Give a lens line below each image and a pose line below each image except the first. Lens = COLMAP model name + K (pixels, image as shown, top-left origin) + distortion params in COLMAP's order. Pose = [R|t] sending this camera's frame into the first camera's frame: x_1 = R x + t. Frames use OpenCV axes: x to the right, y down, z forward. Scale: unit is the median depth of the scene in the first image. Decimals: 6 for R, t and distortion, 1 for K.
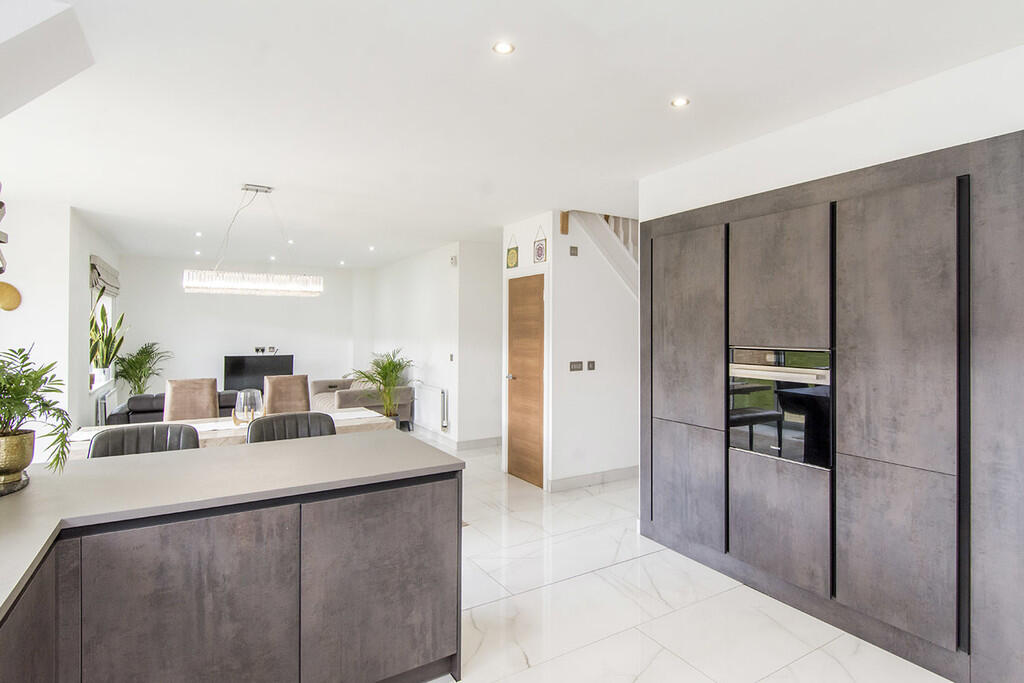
lens RADIAL K [[544.6, 0, 538.7], [0, 544.6, 330.0], [0, 0, 1]] dist [0.000098, -0.000817]
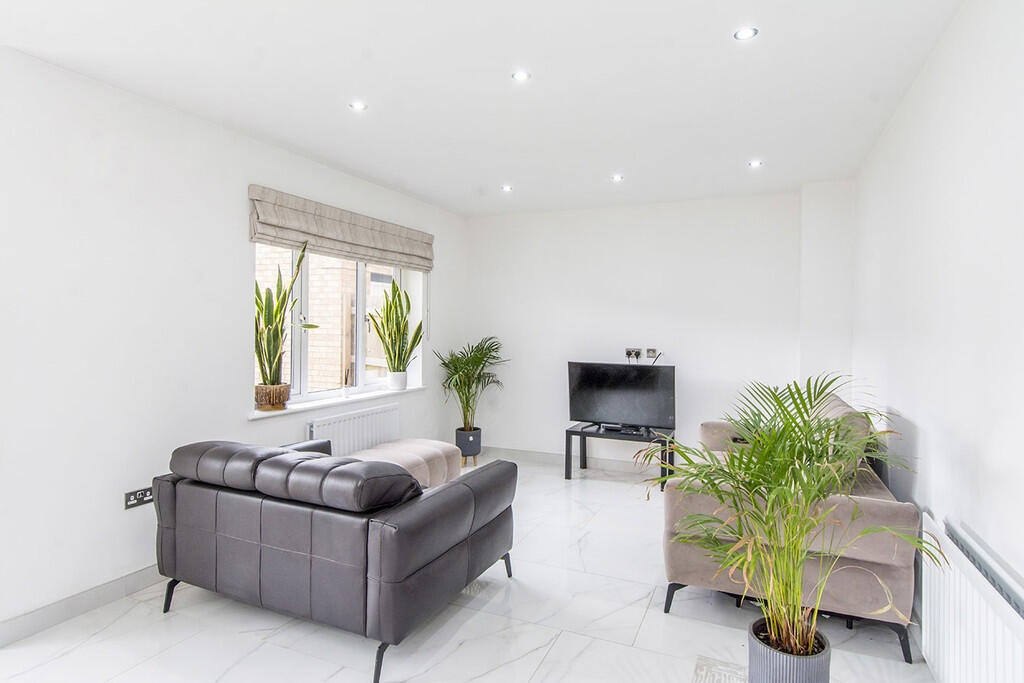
lens RADIAL K [[540.1, 0, 548.2], [0, 540.1, 329.0], [0, 0, 1]] dist [0.015275, -0.001643]
pose [[0.573824, 0.011538, -0.818897, -0.125508], [-0.008506, 0.999931, 0.008129, 0.008699], [0.818934, 0.002301, 0.573883, 0.772086]]
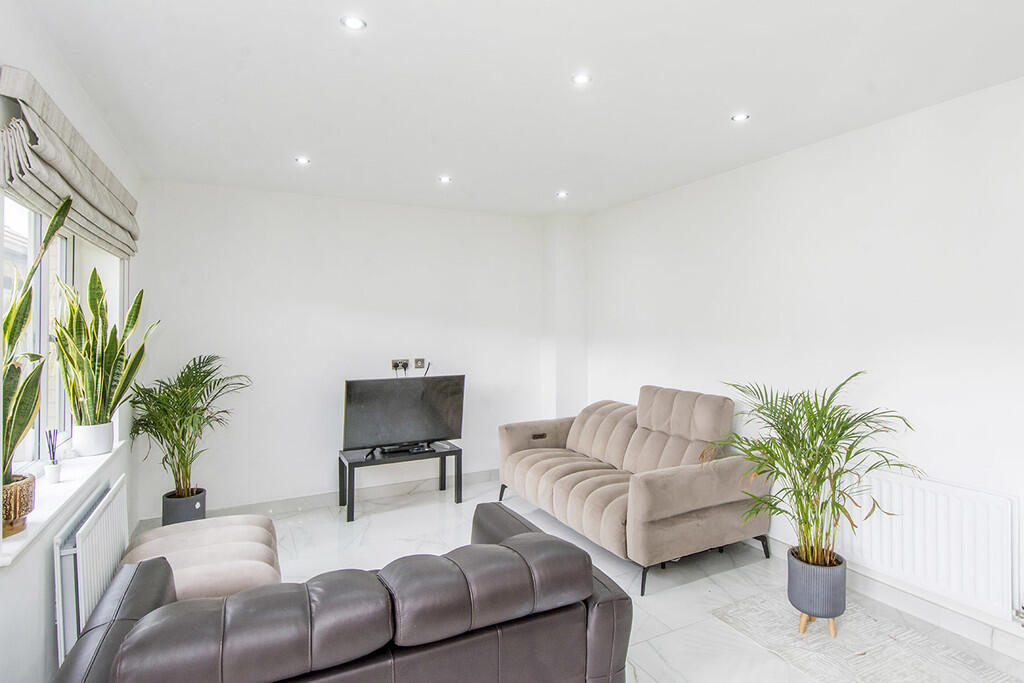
lens RADIAL K [[543.8, 0, 524.1], [0, 543.8, 323.1], [0, 0, 1]] dist [0.003182, 0.000727]
pose [[0.996433, -0.004575, -0.084265, -0.447346], [0.004549, 0.999990, -0.000510, -0.004608], [0.084266, 0.000125, 0.996443, 0.623799]]
